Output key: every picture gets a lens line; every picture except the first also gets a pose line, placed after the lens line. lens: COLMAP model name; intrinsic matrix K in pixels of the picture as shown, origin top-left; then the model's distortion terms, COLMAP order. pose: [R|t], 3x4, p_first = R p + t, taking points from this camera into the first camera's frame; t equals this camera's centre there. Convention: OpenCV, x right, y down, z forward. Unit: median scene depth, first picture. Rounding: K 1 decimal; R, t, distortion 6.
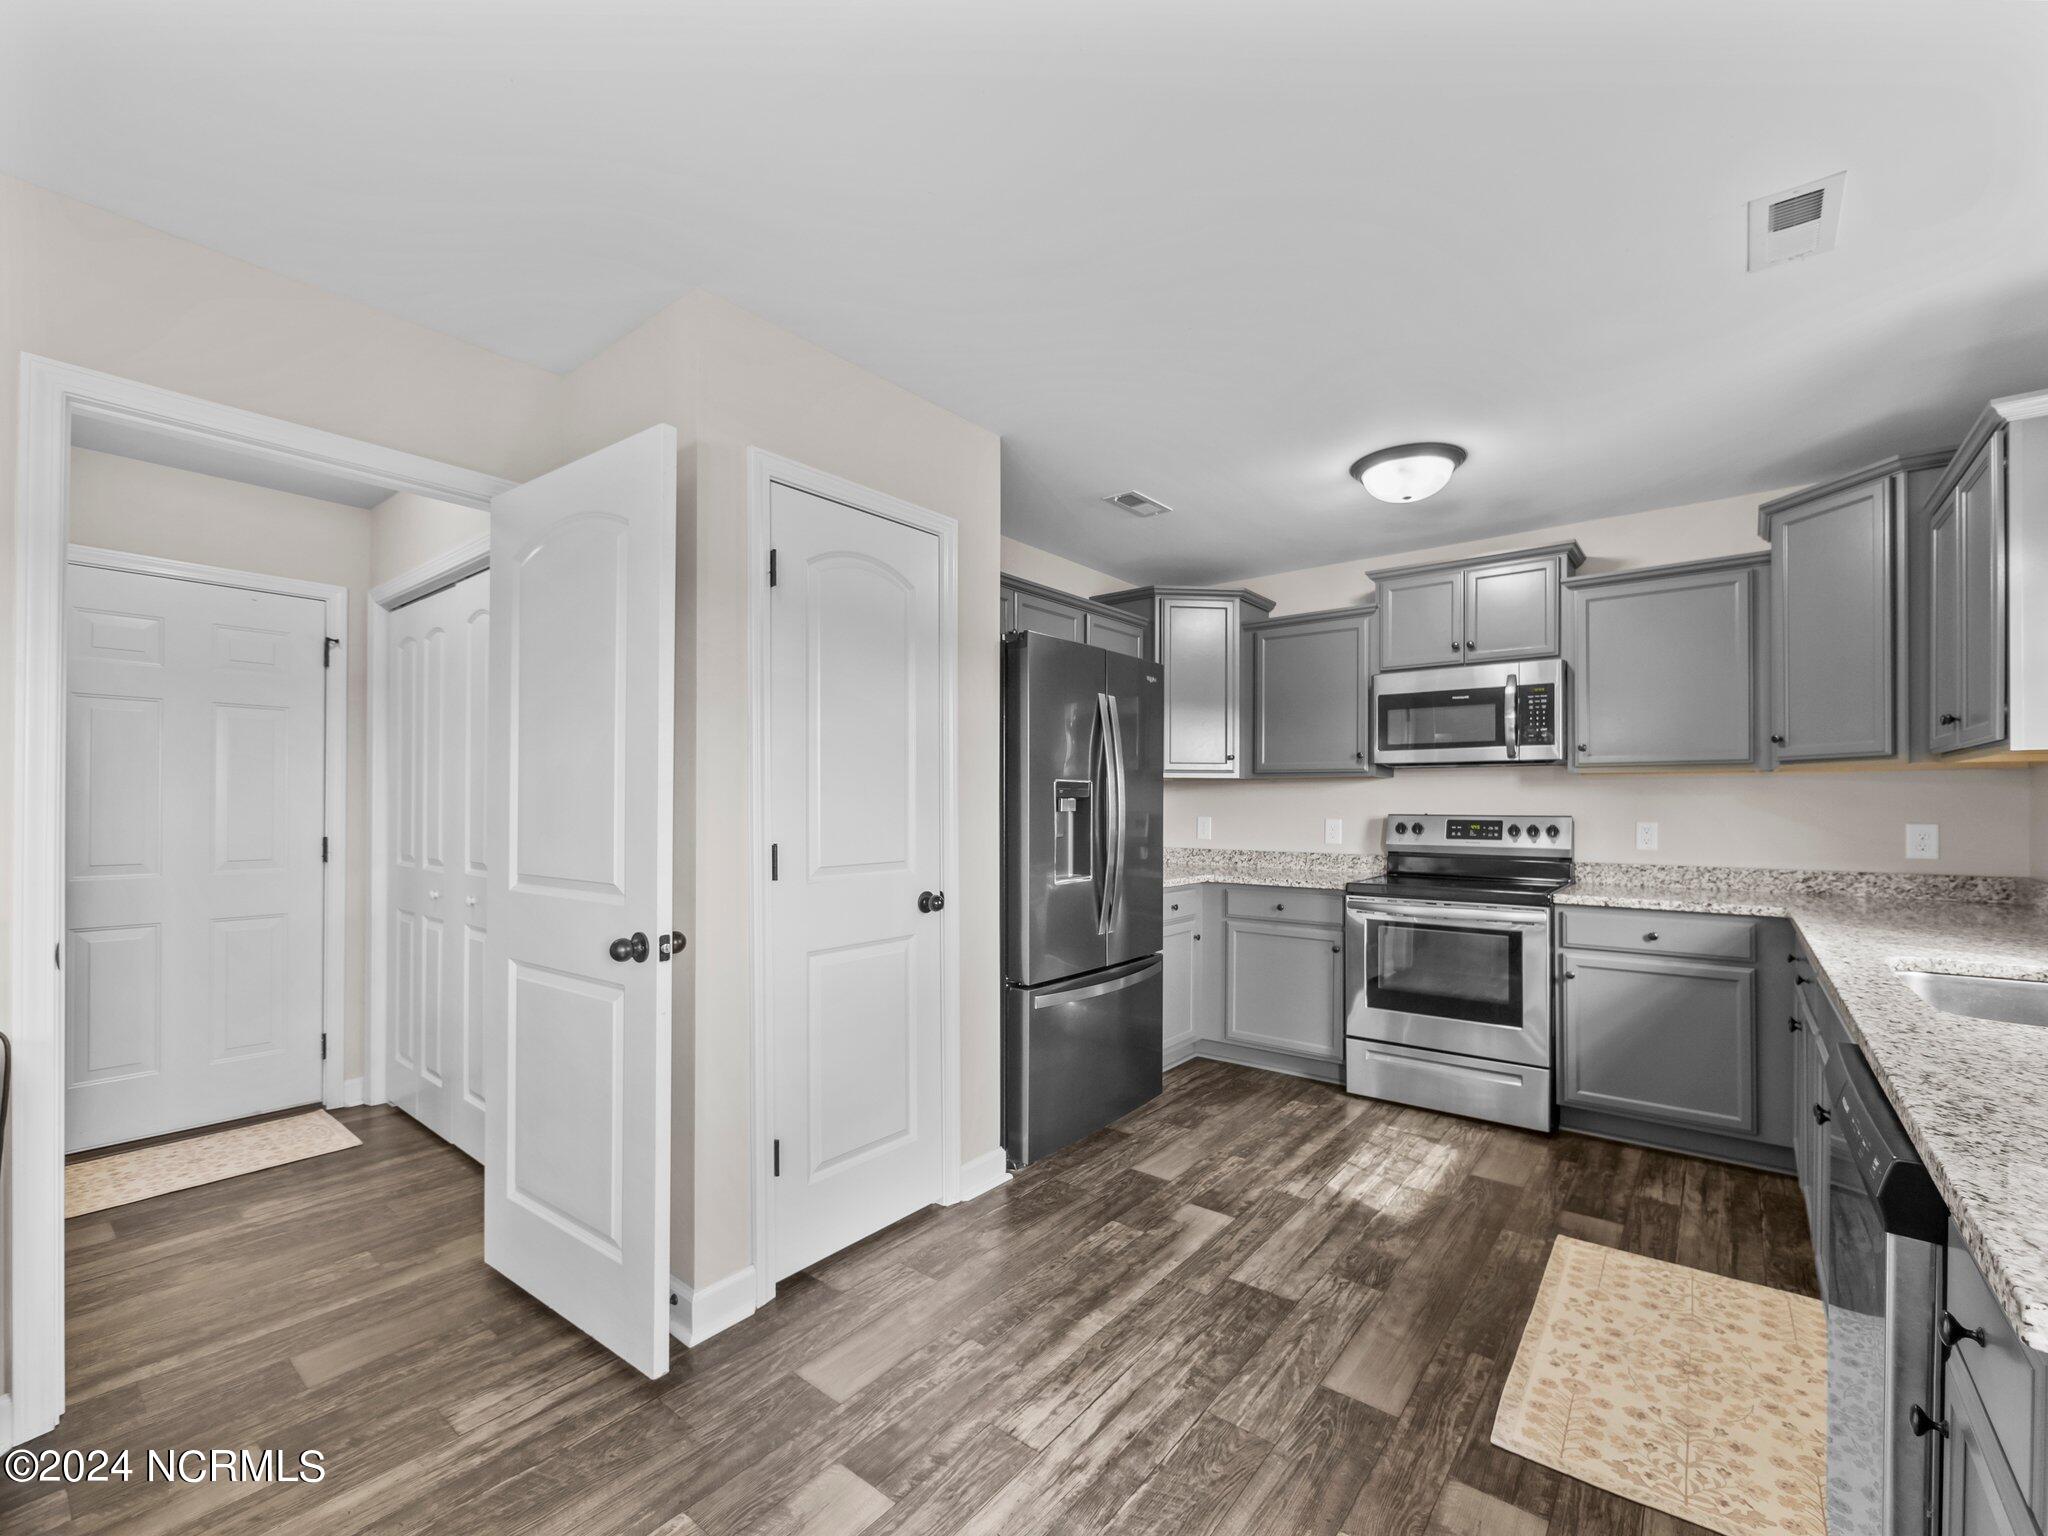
lens RADIAL K [[882.1, 0, 1021.0], [0, 882.1, 768.8], [0, 0, 1]] dist [0.001781, 0.000067]
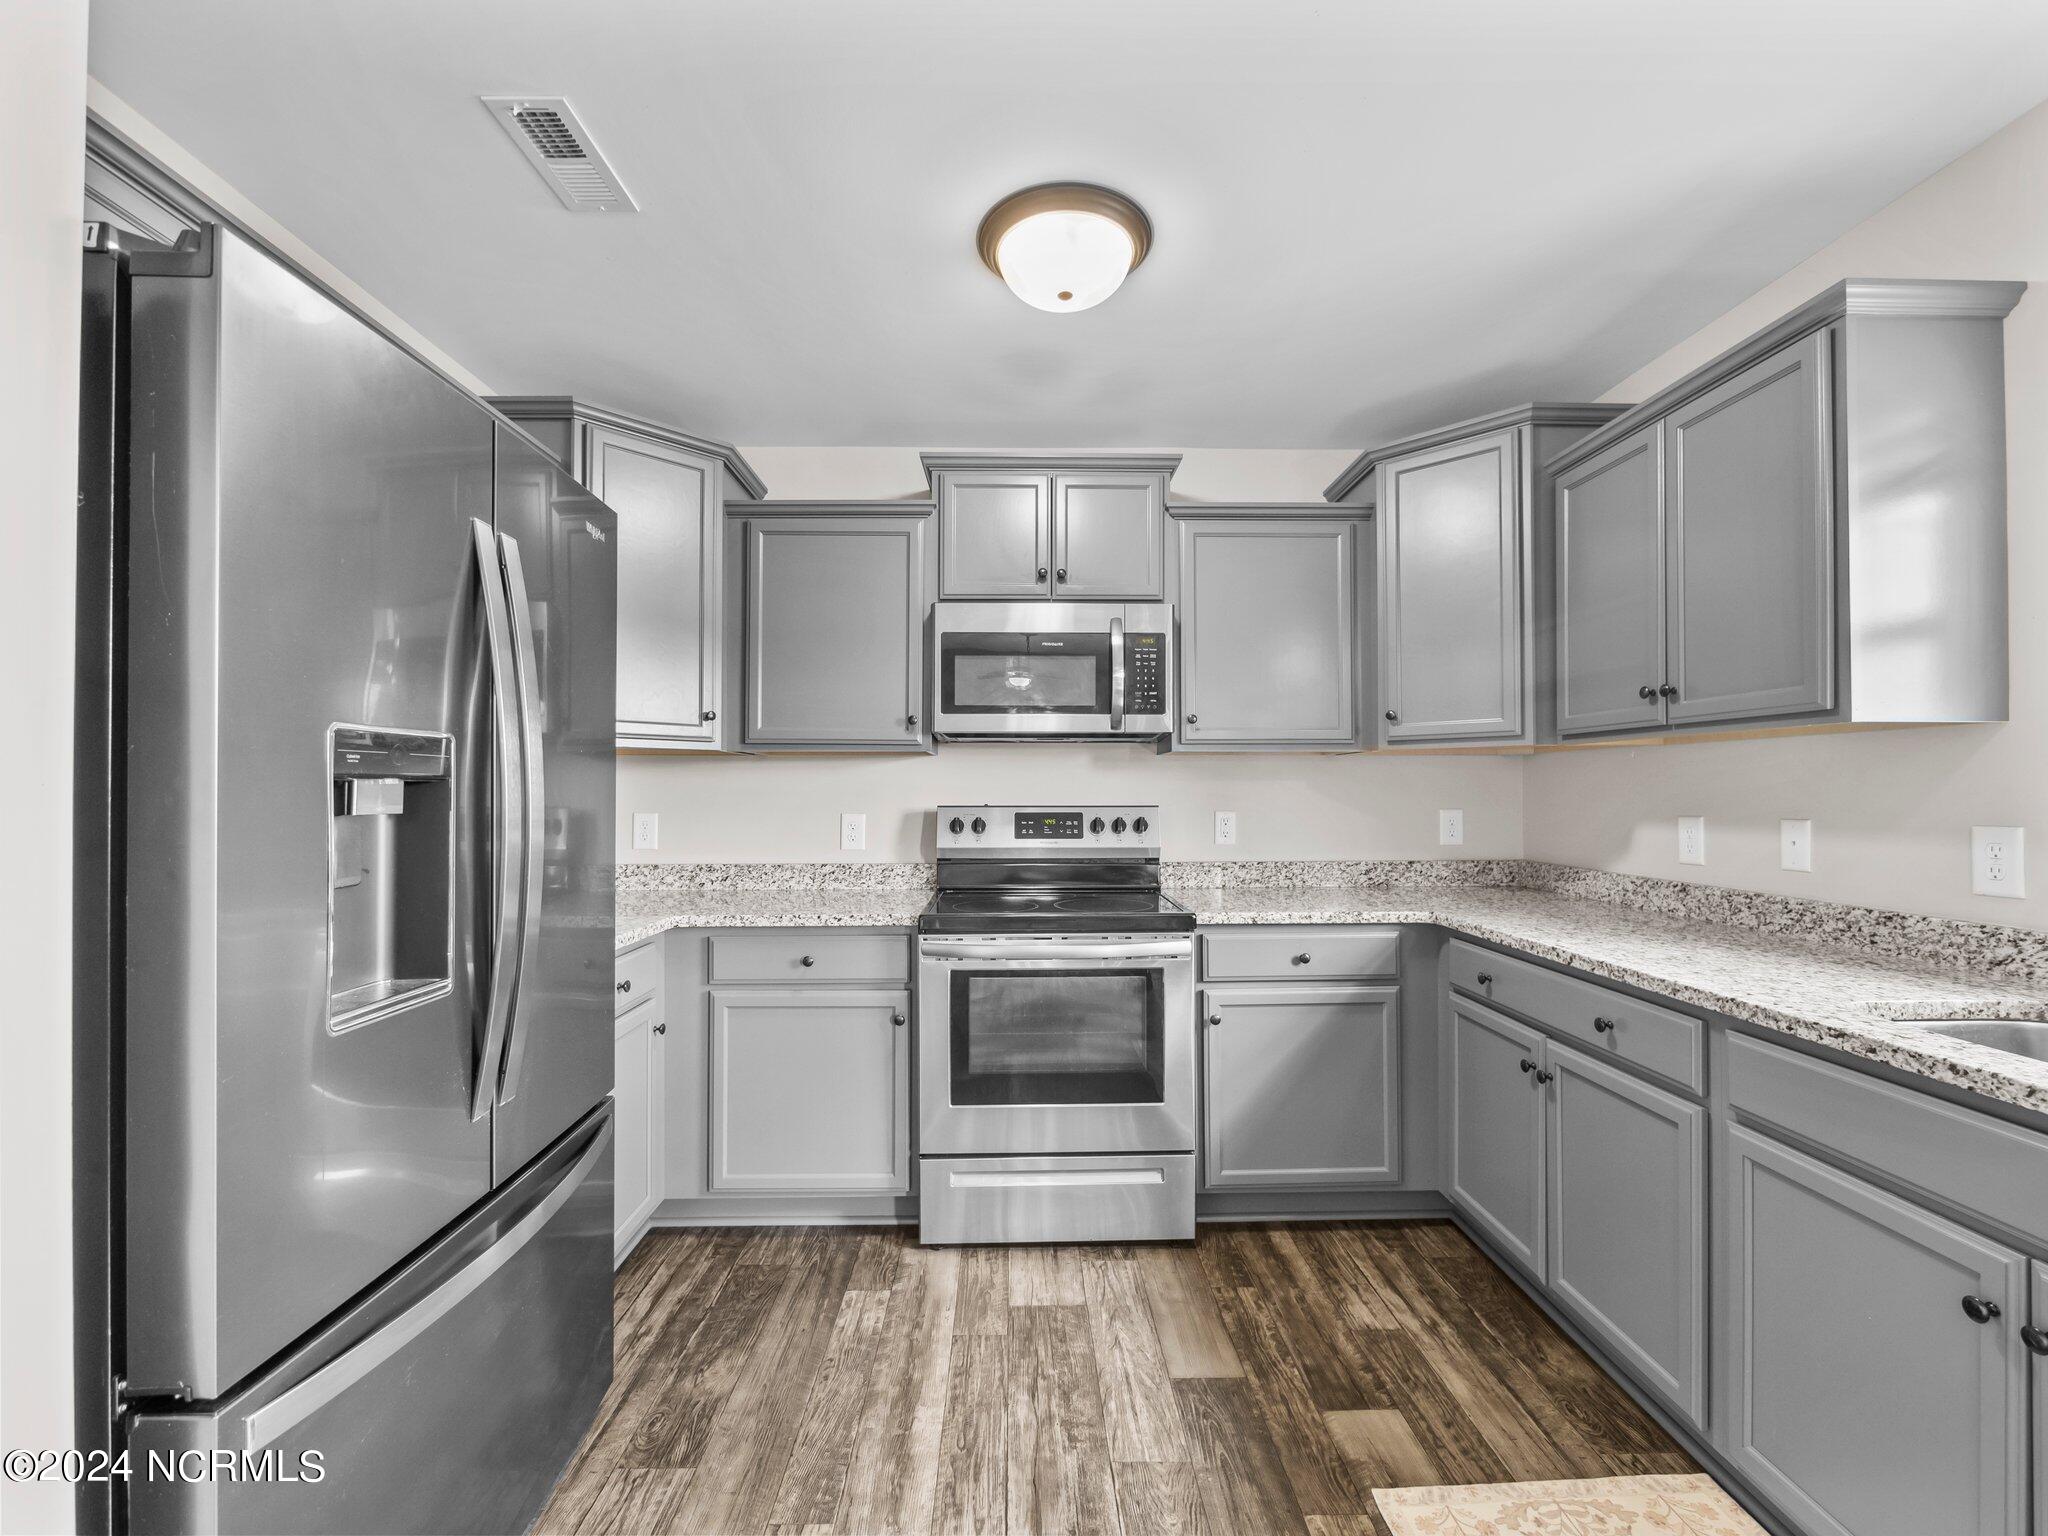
lens RADIAL K [[859.1, 0, 1024.3], [0, 859.1, 781.6], [0, 0, 1]] dist [-0.014799, 0.000216]
pose [[0.763543, 0.003587, 0.645747, 0.027476], [-0.022018, 0.999548, 0.020482, 0.019021], [-0.645382, -0.029857, 0.763277, 0.503816]]
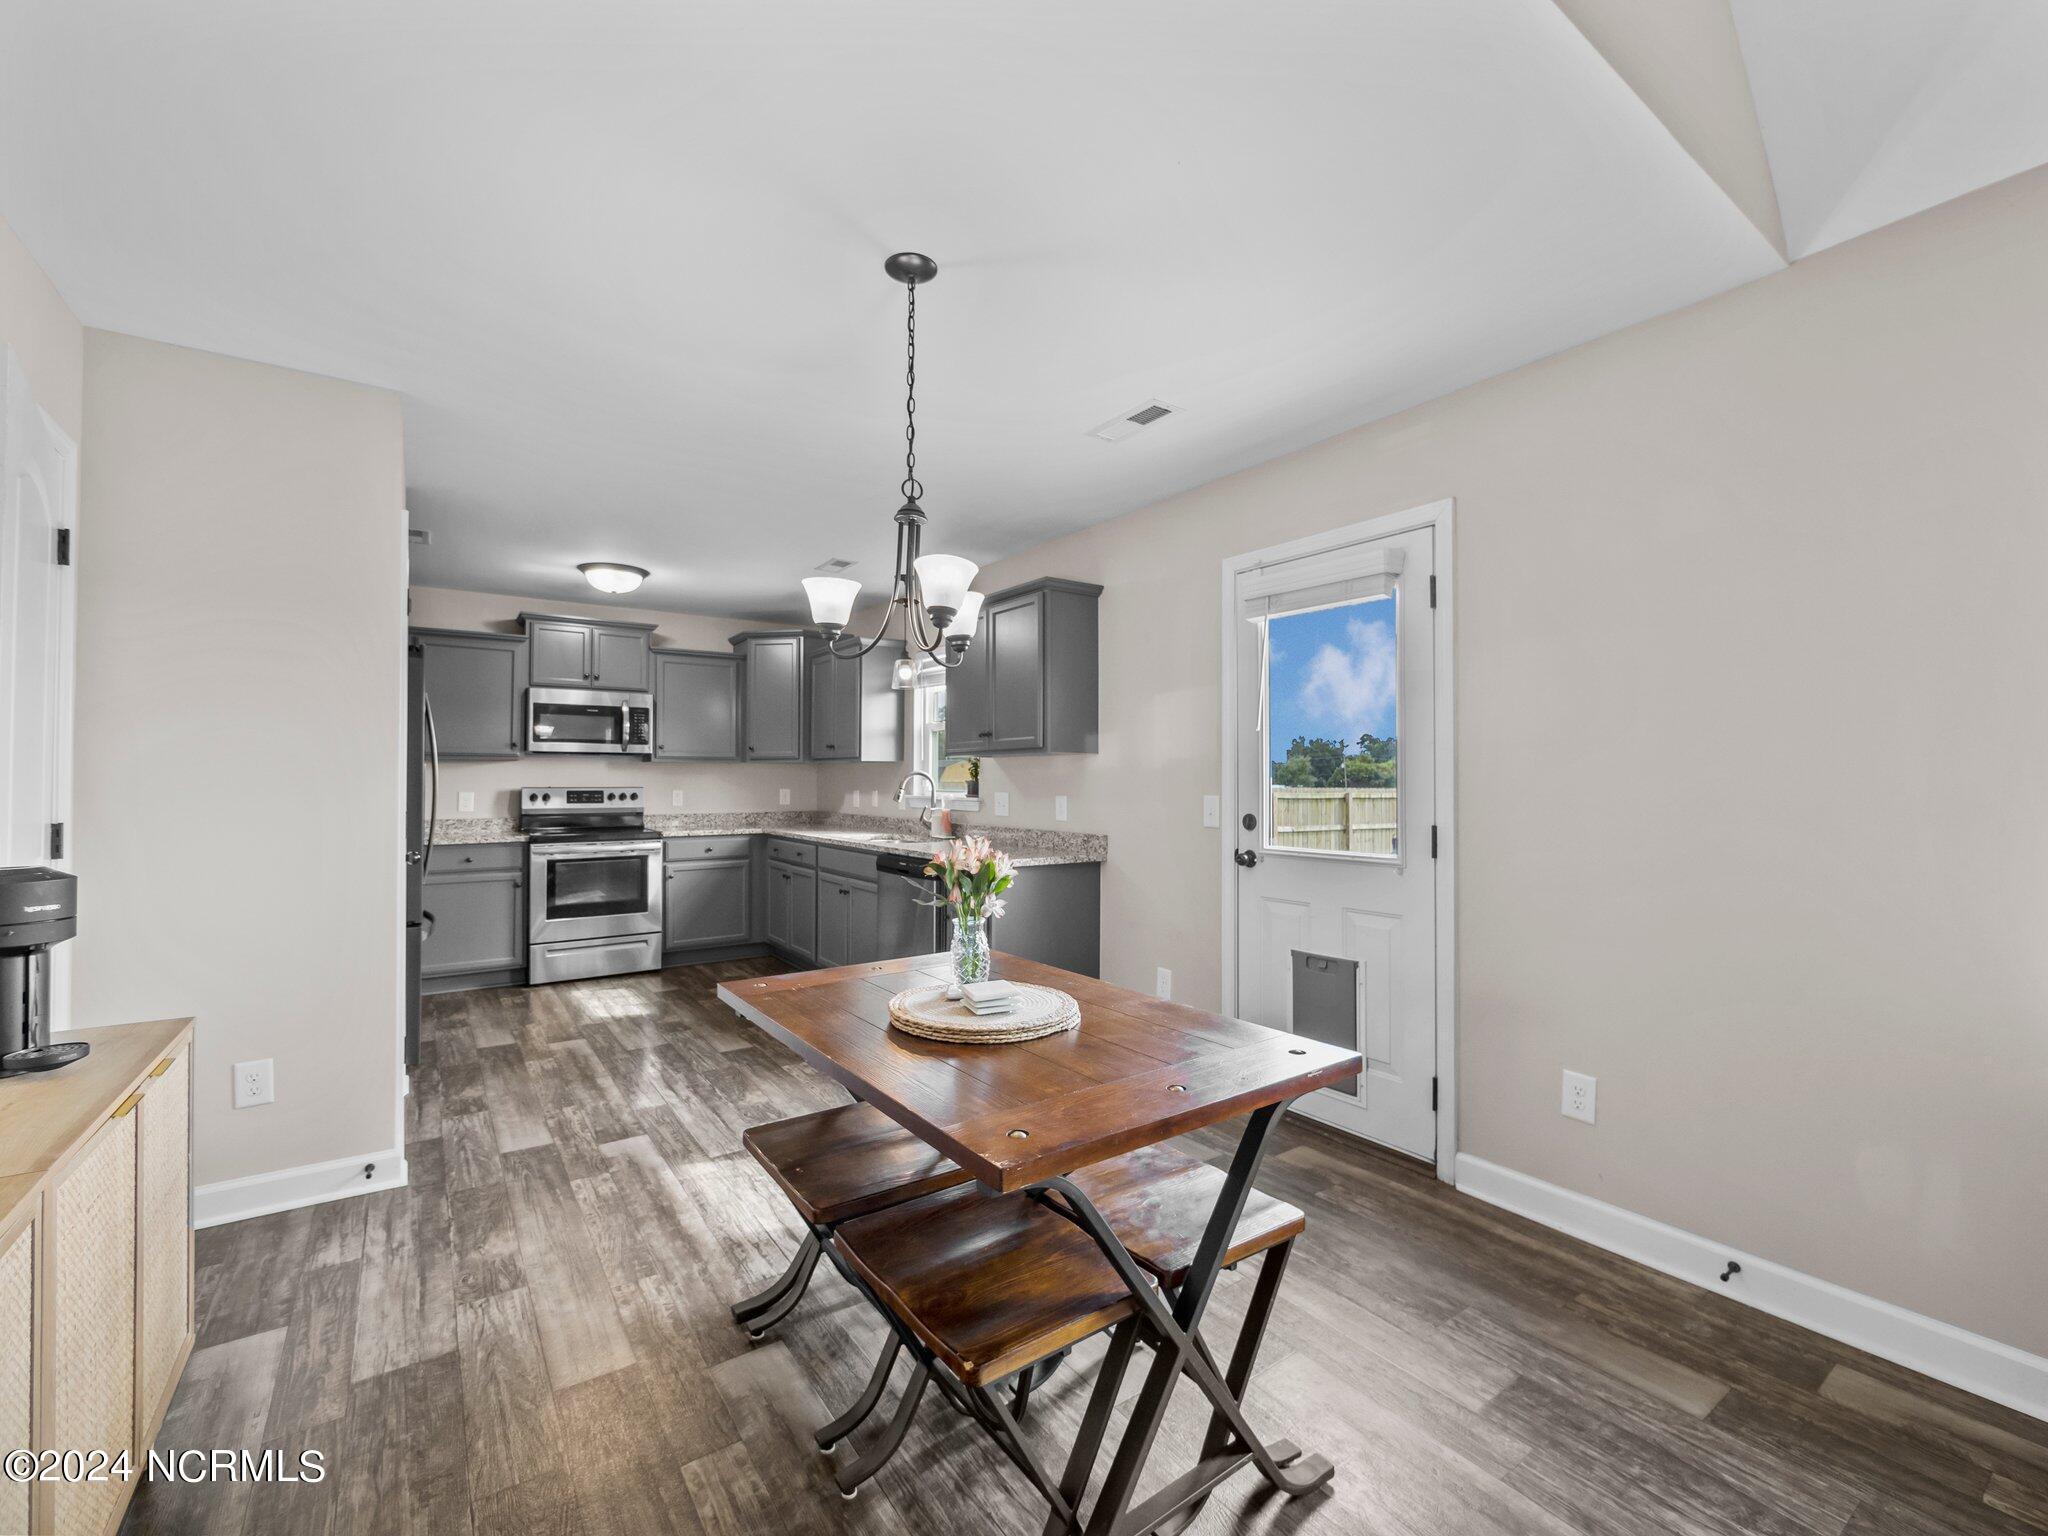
lens RADIAL K [[874.6, 0, 1017.5], [0, 874.6, 773.5], [0, 0, 1]] dist [-0.002417, -0.000104]
pose [[0.278954, 0.005361, 0.960290, -0.789010], [-0.039527, 0.999201, 0.005904, -0.010036], [-0.959491, -0.039605, 0.278943, -0.136440]]
